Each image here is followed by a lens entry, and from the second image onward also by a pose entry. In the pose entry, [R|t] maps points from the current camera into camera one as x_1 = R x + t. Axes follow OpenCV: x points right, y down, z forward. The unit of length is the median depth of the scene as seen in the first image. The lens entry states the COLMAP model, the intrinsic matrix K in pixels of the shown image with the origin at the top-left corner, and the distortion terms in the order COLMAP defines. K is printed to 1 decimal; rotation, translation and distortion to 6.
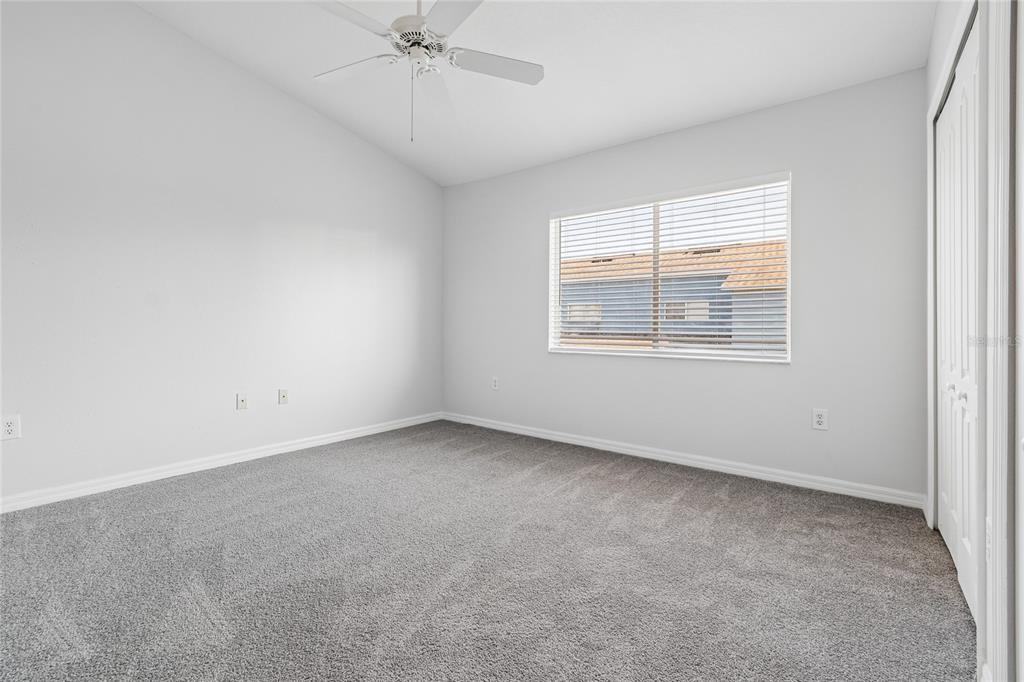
lens RADIAL K [[452.1, 0, 516.2], [0, 452.1, 340.3], [0, 0, 1]] dist [-0.001118, -0.000234]
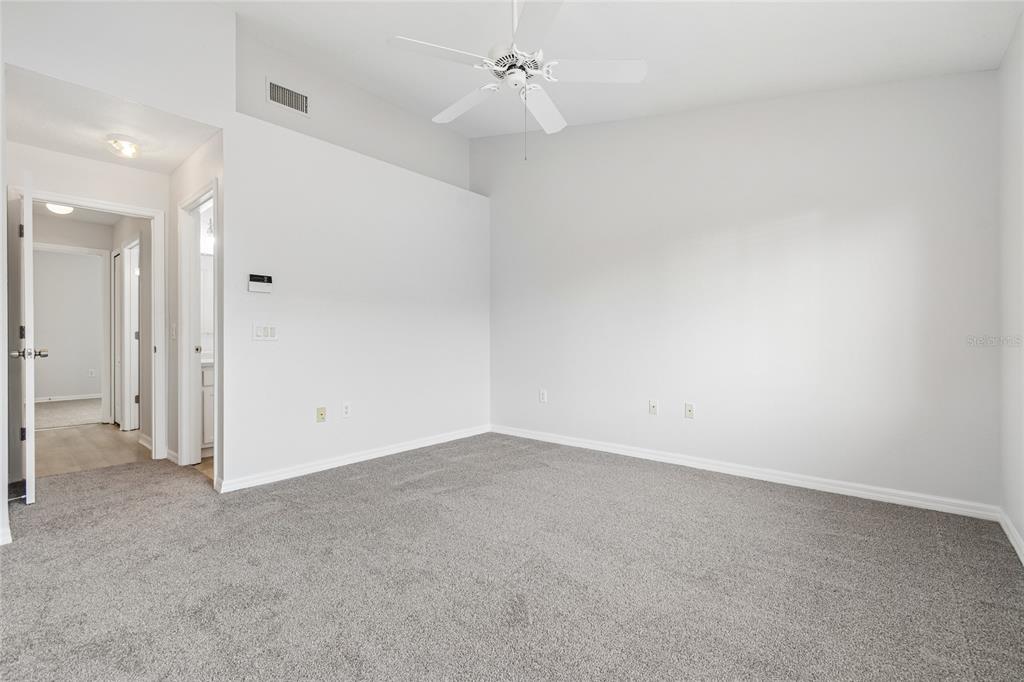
lens RADIAL K [[452.1, 0, 516.2], [0, 452.1, 340.3], [0, 0, 1]] dist [-0.001118, -0.000234]
pose [[-0.047240, -0.003537, -0.998877, 0.558329], [-0.032656, 0.999465, -0.001995, -0.019510], [0.998350, 0.032525, -0.047331, 0.729390]]
